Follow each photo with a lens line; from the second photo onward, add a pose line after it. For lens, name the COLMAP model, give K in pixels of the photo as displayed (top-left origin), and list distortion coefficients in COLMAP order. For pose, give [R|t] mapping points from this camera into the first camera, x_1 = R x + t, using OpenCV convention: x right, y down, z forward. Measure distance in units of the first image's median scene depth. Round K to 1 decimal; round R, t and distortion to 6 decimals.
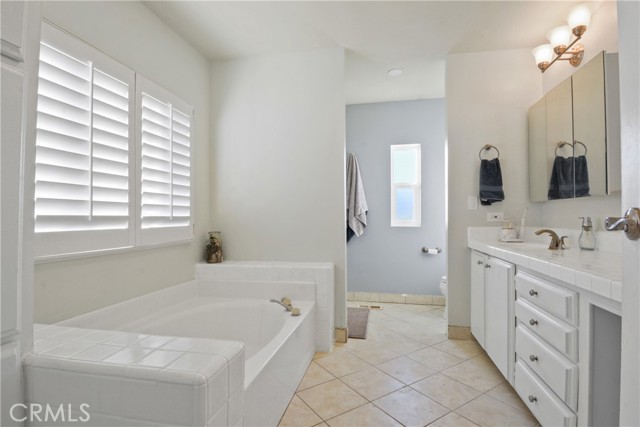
lens RADIAL K [[312.3, 0, 322.8], [0, 312.3, 215.8], [0, 0, 1]] dist [-0.005865, -0.003001]
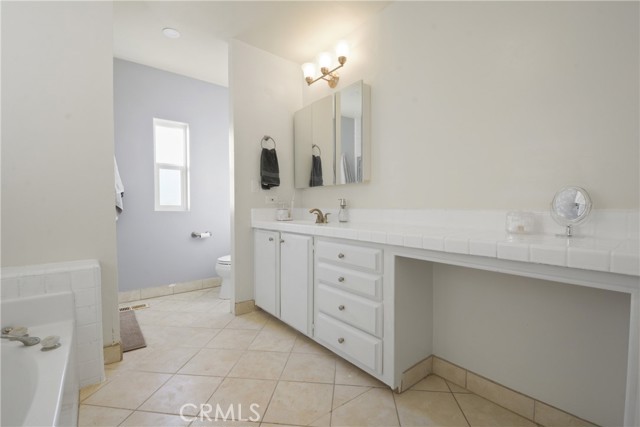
lens RADIAL K [[282.1, 0, 315.0], [0, 282.1, 214.8], [0, 0, 1]] dist [0.000859, -0.003636]
pose [[0.645327, -0.020342, 0.763635, -0.149002], [-0.002762, 0.999577, 0.028962, 0.029463], [-0.763901, -0.020799, 0.644998, 0.209531]]
